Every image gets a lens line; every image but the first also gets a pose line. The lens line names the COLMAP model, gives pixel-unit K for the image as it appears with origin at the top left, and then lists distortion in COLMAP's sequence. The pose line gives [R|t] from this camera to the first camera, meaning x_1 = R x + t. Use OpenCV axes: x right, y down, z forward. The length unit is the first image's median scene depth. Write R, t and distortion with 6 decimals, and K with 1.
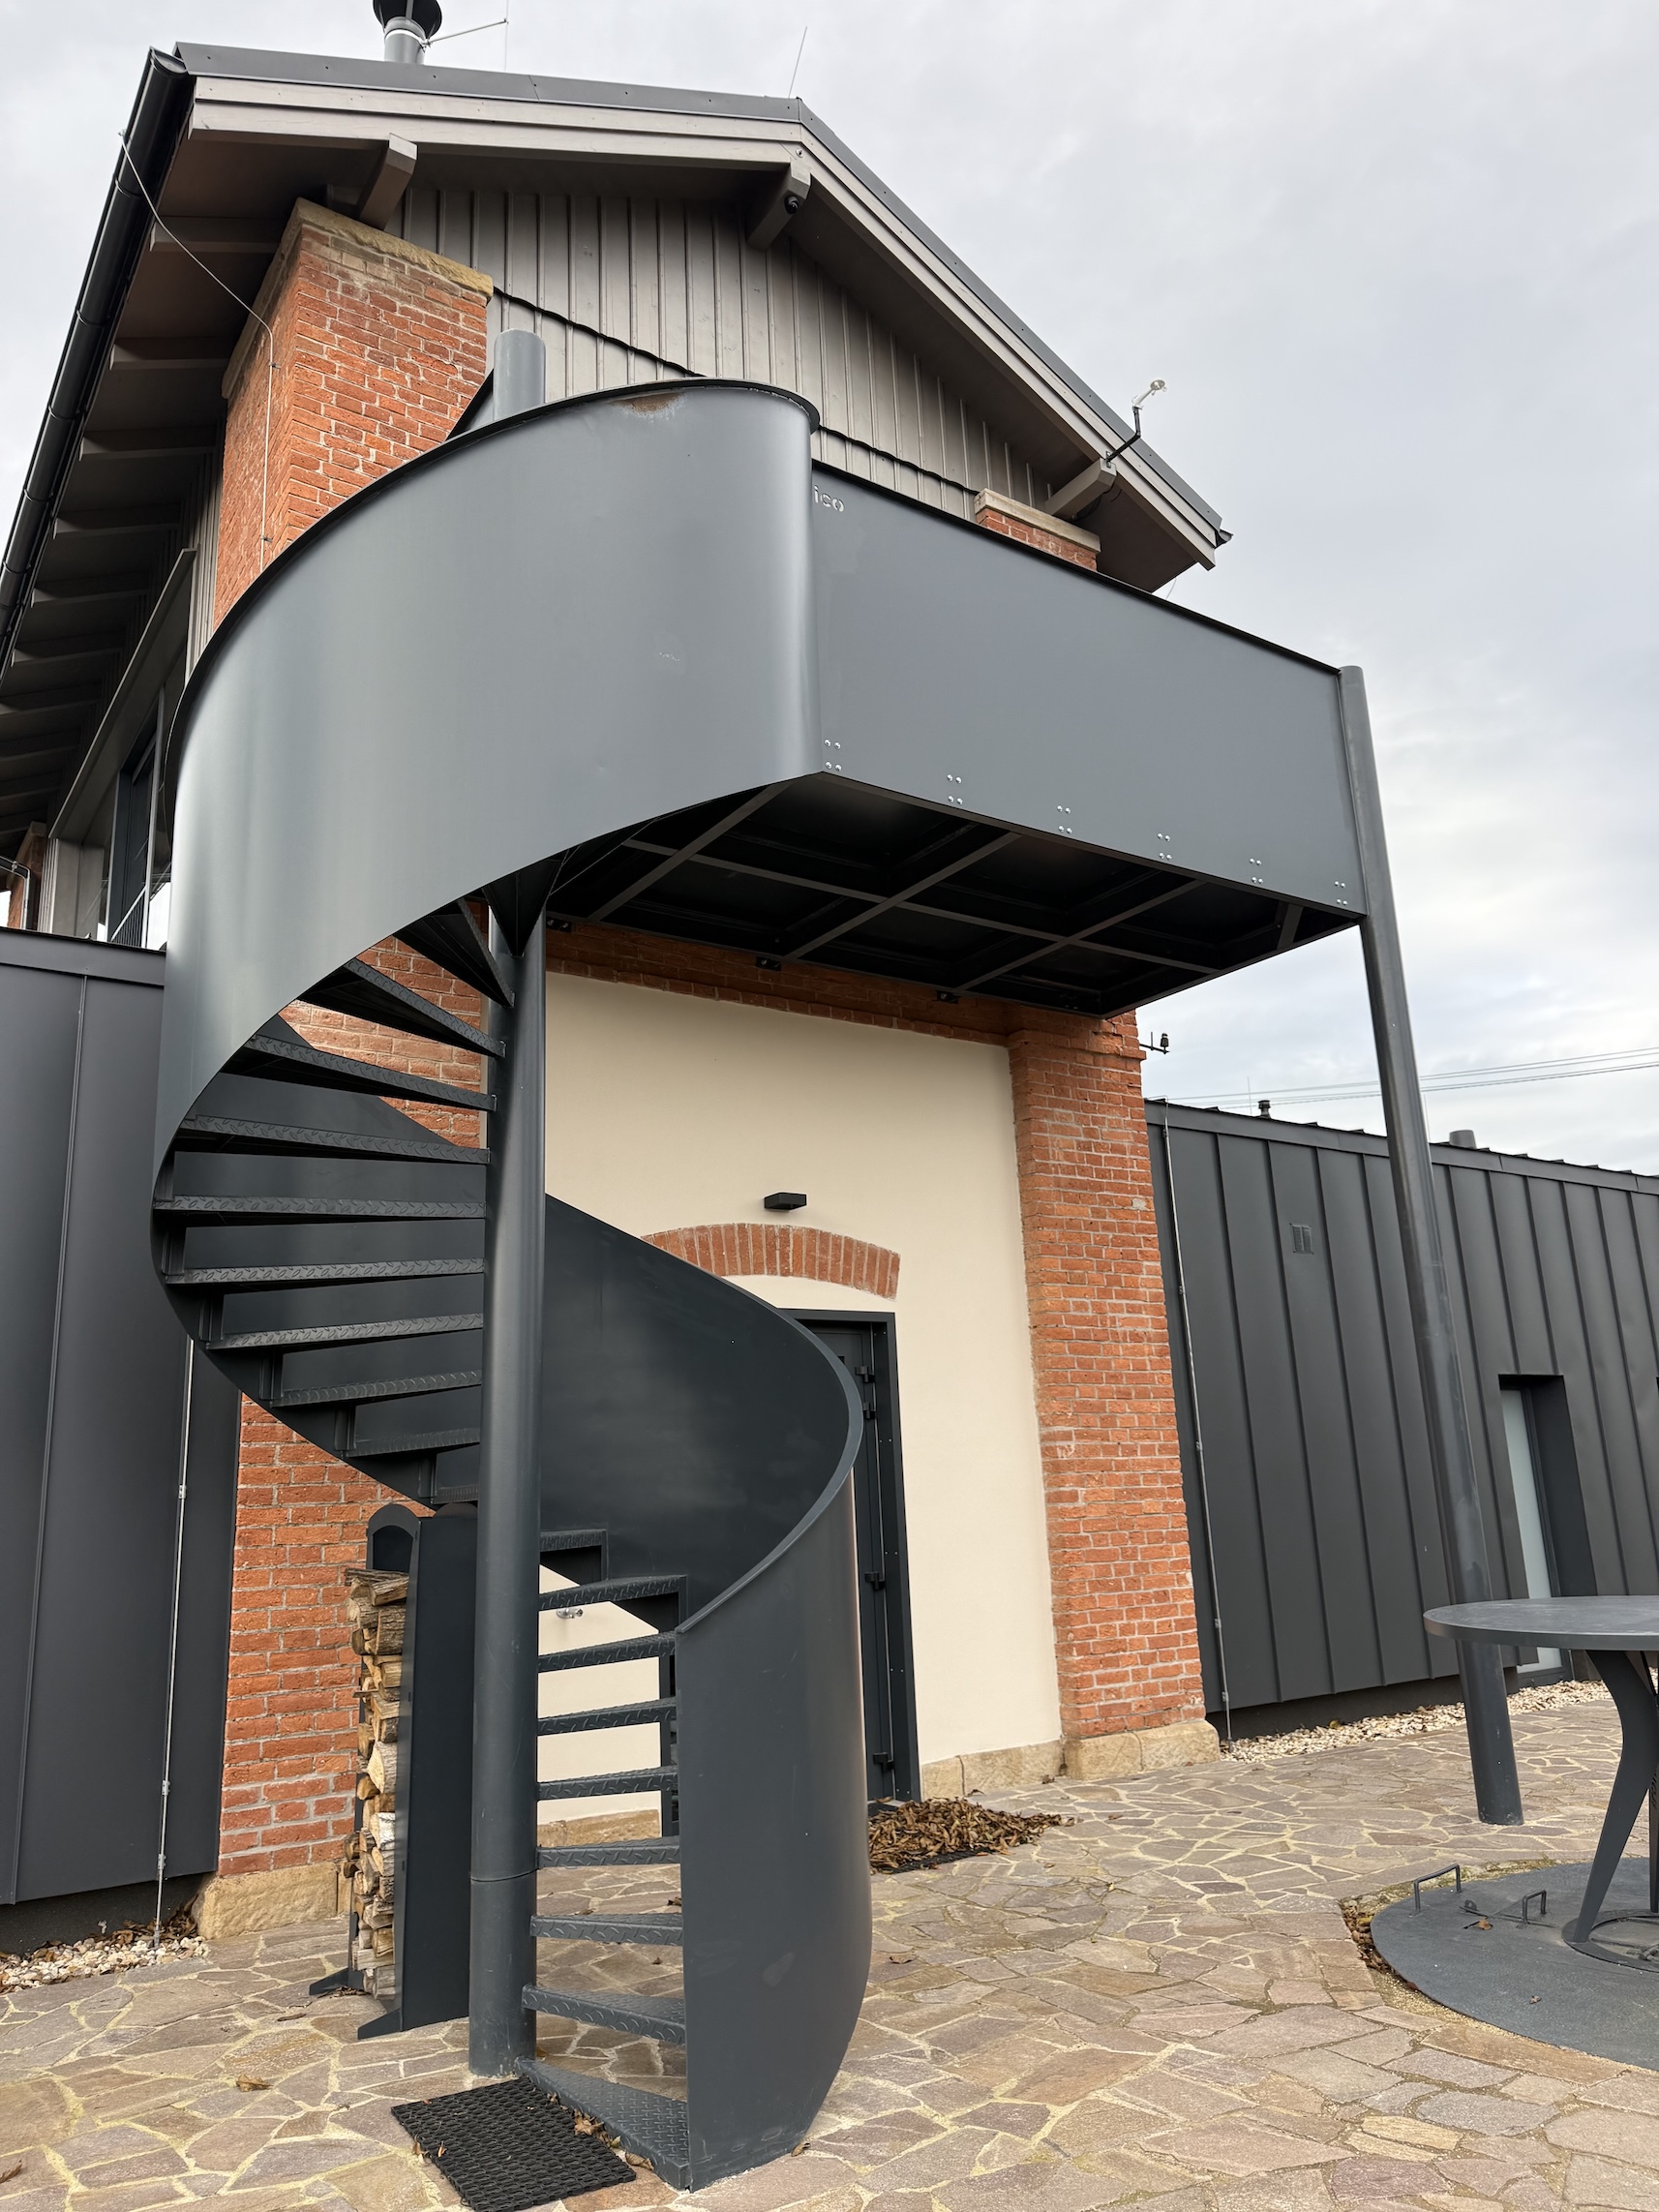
lens RADIAL K [[1536.5, 0, 829.5], [0, 1536.5, 1106.0], [0, 0, 1]] dist [0.005225, -0.004214]
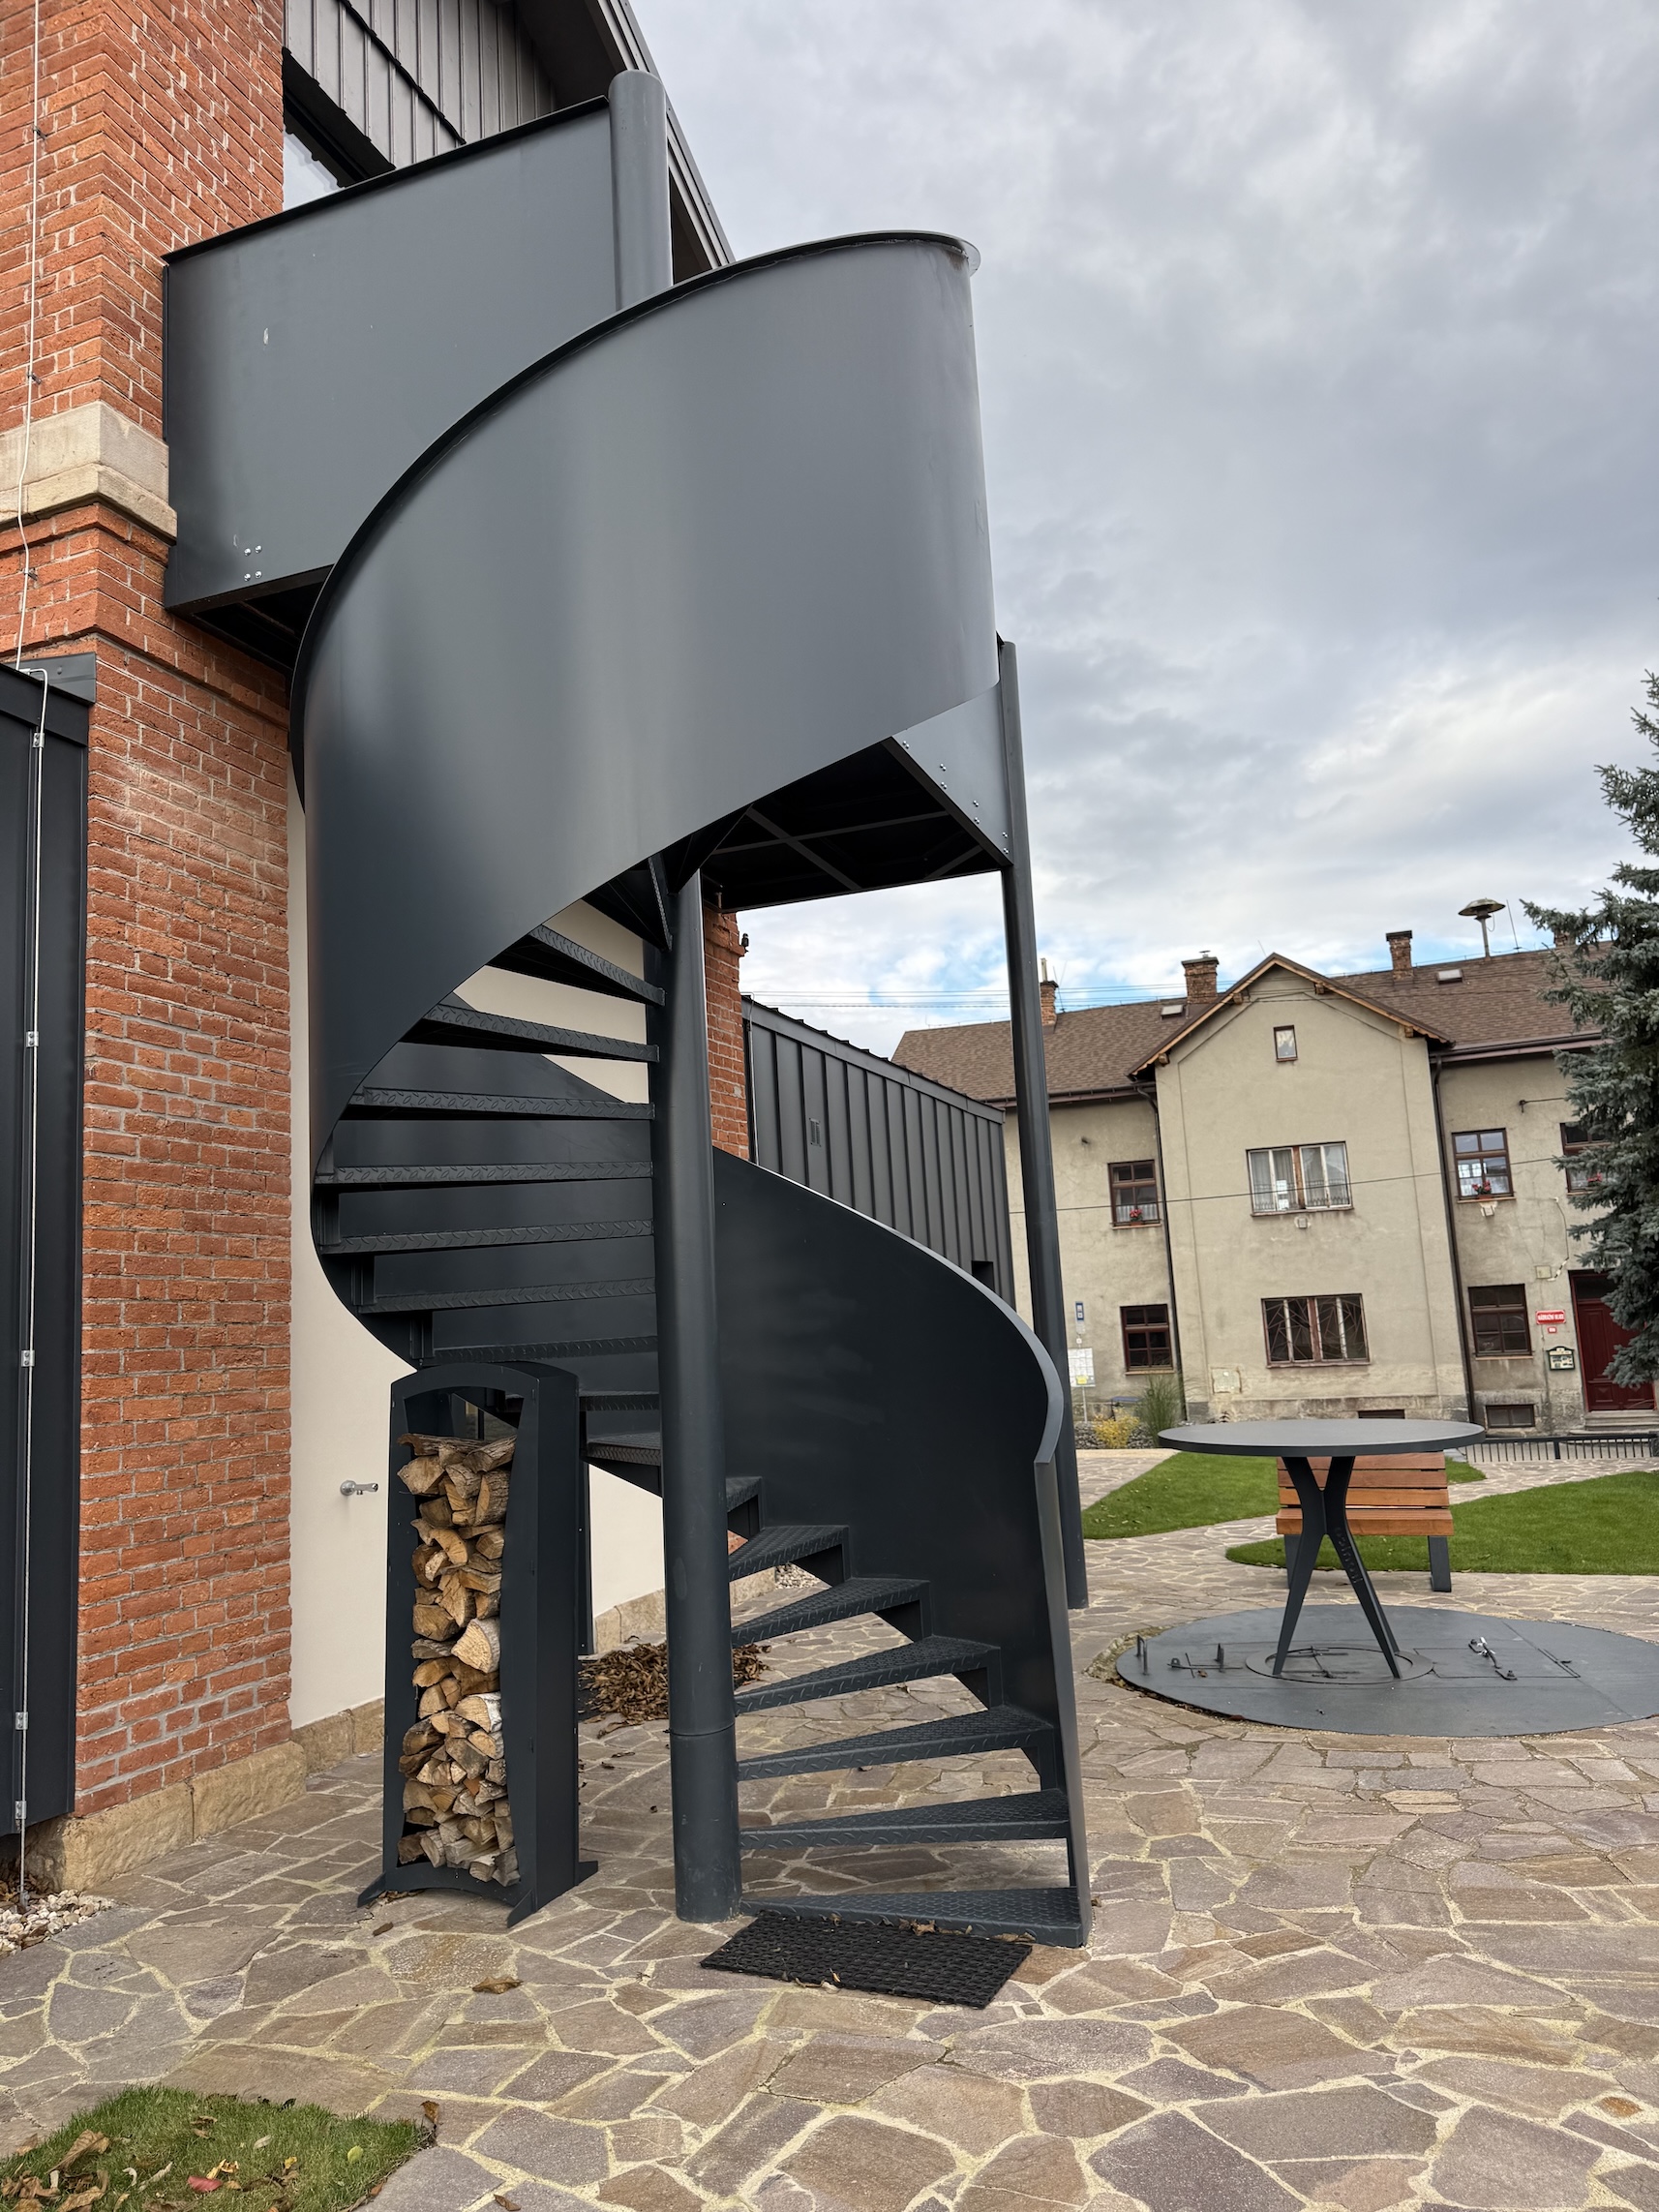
lens RADIAL K [[1526.8, 0, 829.5], [0, 1526.8, 1106.0], [0, 0, 1]] dist [0.021513, -0.021906]
pose [[0.825861, 0.081440, 0.557962, -0.702465], [-0.123760, 0.991567, 0.038453, 0.053239], [-0.550125, -0.100811, 0.828975, 0.173088]]
